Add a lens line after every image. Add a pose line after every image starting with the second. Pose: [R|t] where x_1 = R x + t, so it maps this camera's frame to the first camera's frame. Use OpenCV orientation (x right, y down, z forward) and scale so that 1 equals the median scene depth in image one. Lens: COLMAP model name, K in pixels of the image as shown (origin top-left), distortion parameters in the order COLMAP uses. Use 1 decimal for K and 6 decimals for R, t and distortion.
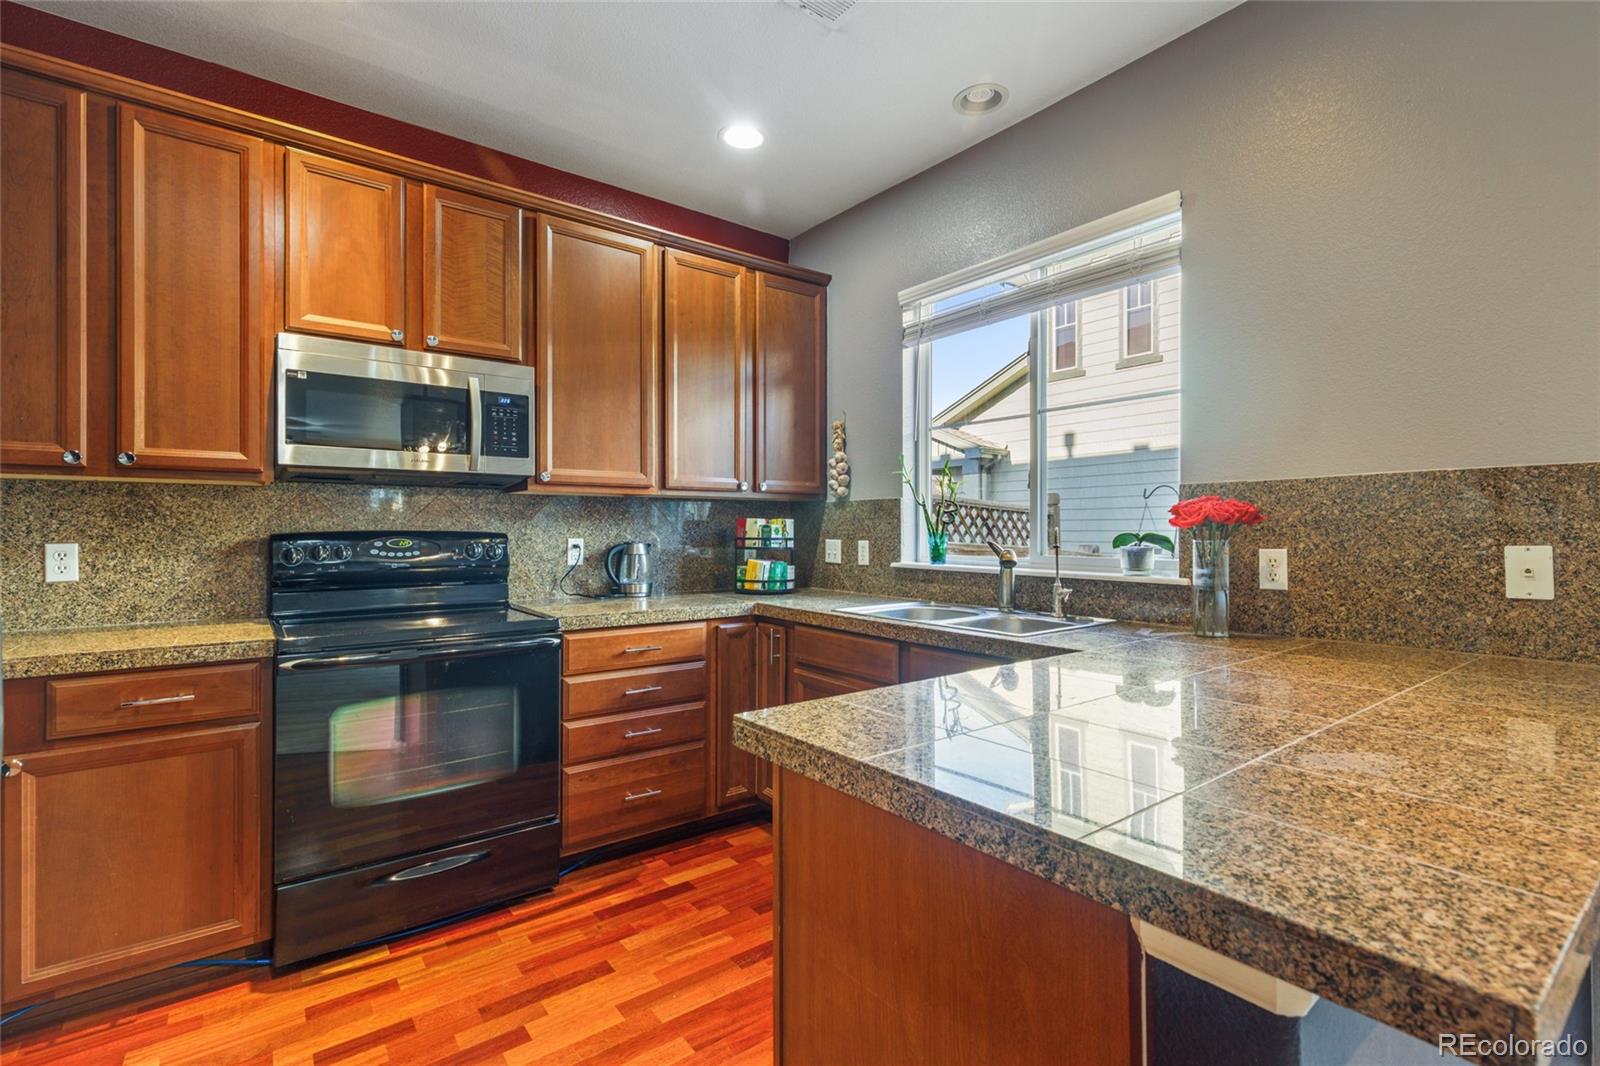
lens RADIAL K [[728.1, 0, 798.0], [0, 728.1, 524.8], [0, 0, 1]] dist [0.000087, -0.000283]
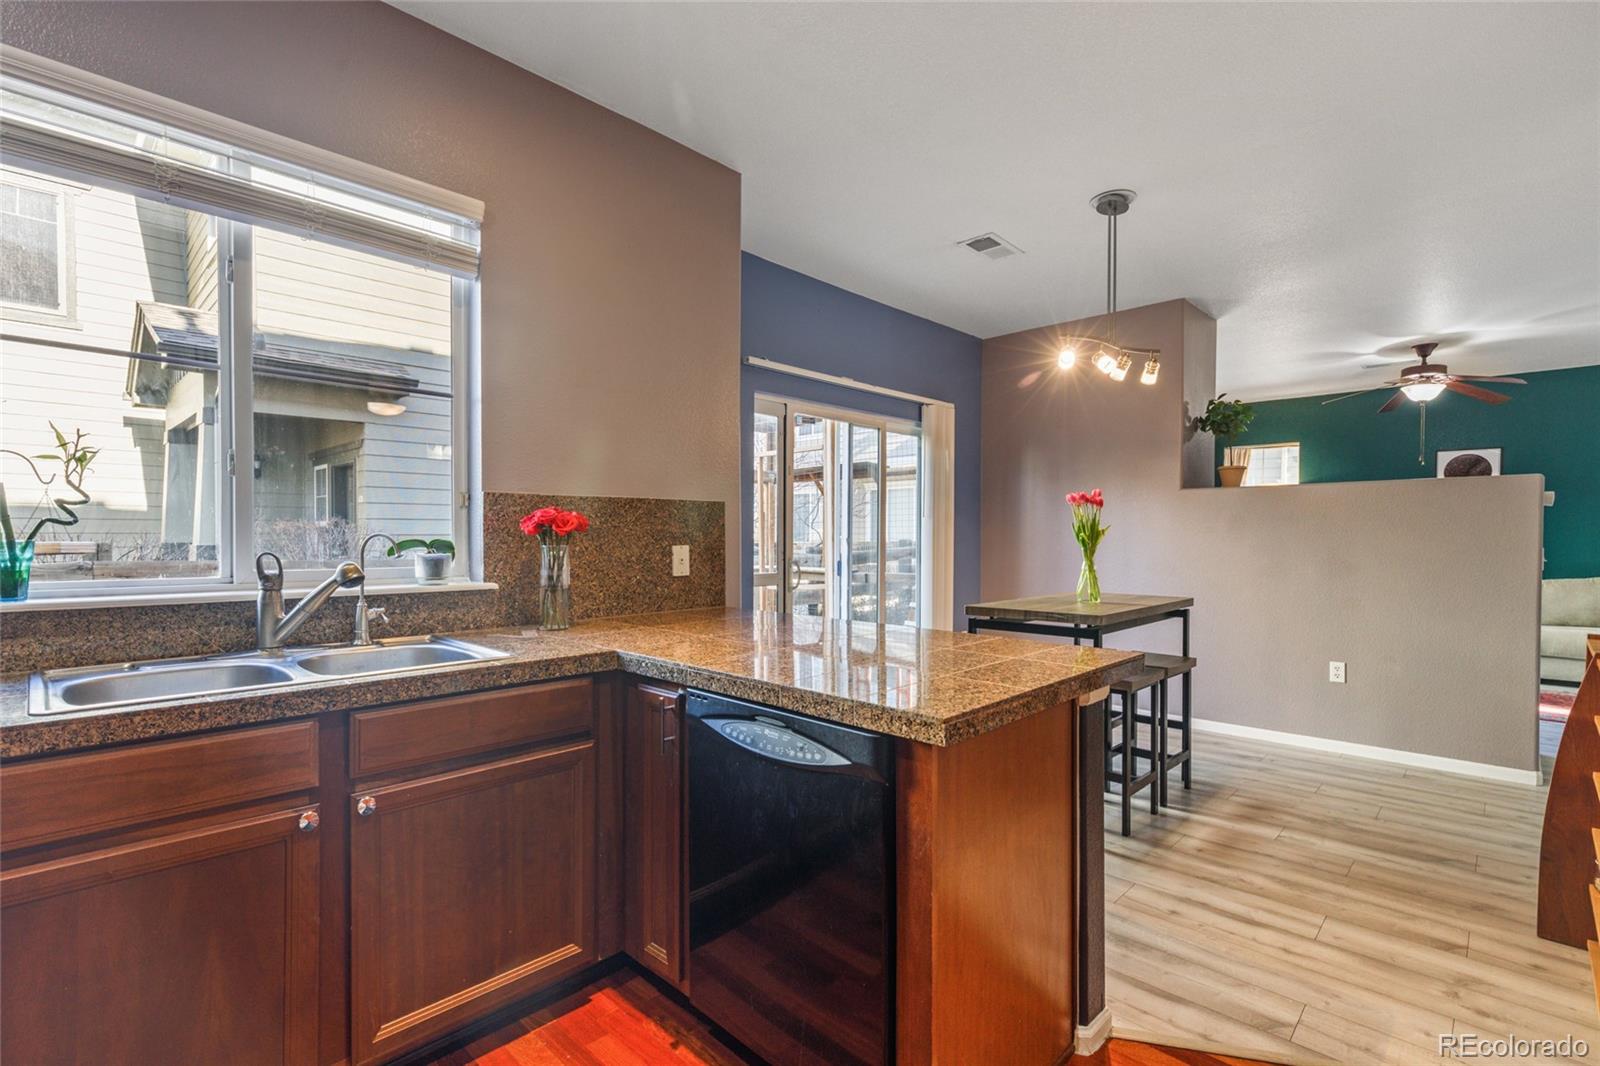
lens RADIAL K [[728.1, 0, 797.3], [0, 728.1, 542.0], [0, 0, 1]] dist [0.000087, -0.000283]
pose [[-0.157984, -0.004377, 0.987432, -0.632968], [-0.006622, 0.999972, 0.003373, 0.010408], [-0.987420, -0.006005, -0.158008, 0.825312]]
